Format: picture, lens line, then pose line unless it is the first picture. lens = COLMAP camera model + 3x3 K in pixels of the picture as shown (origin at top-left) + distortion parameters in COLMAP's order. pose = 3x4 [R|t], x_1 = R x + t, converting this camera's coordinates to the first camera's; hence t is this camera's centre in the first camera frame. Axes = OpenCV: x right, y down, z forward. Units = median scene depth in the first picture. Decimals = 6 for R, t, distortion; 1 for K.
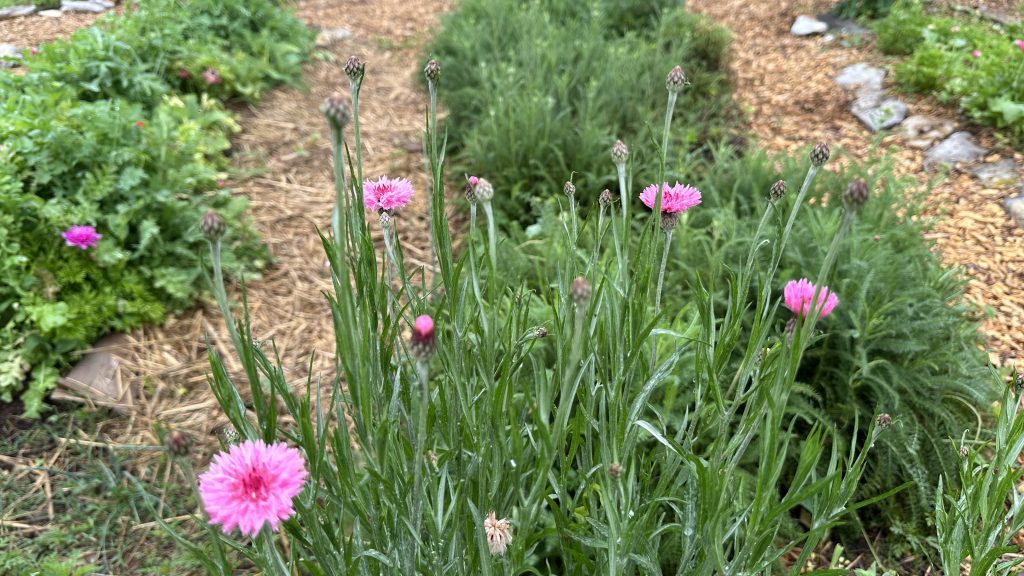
lens RADIAL K [[724.9, 0, 507.0], [0, 724.9, 293.4], [0, 0, 1]] dist [-0.046247, 0.000392]
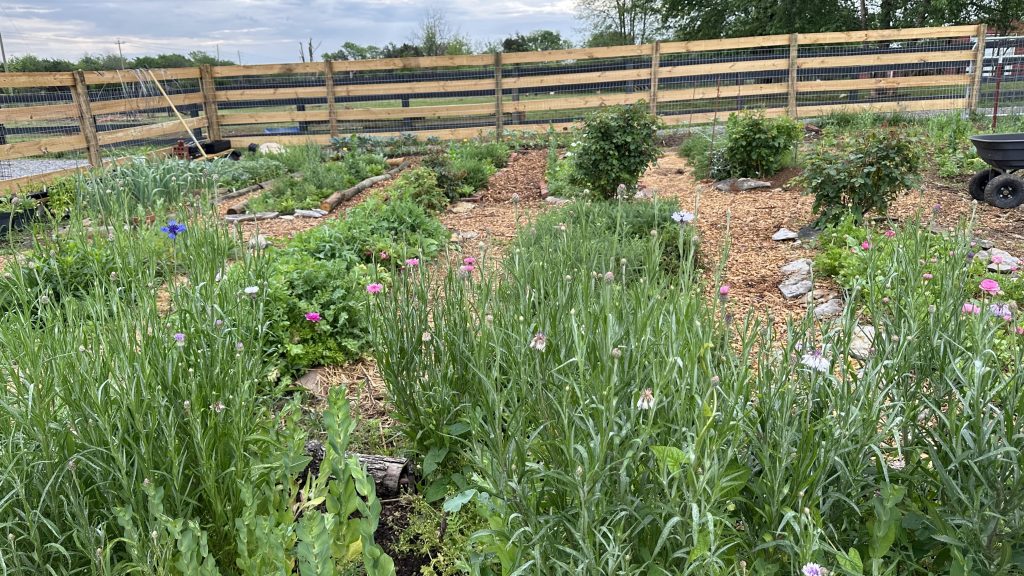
lens RADIAL K [[724.9, 0, 514.8], [0, 724.9, 286.1], [0, 0, 1]] dist [-0.046247, 0.000392]
pose [[0.978700, 0.031580, -0.202854, 0.389409], [-0.087899, 0.957407, -0.275036, 0.341567], [0.185529, 0.287009, 0.939790, -0.860745]]
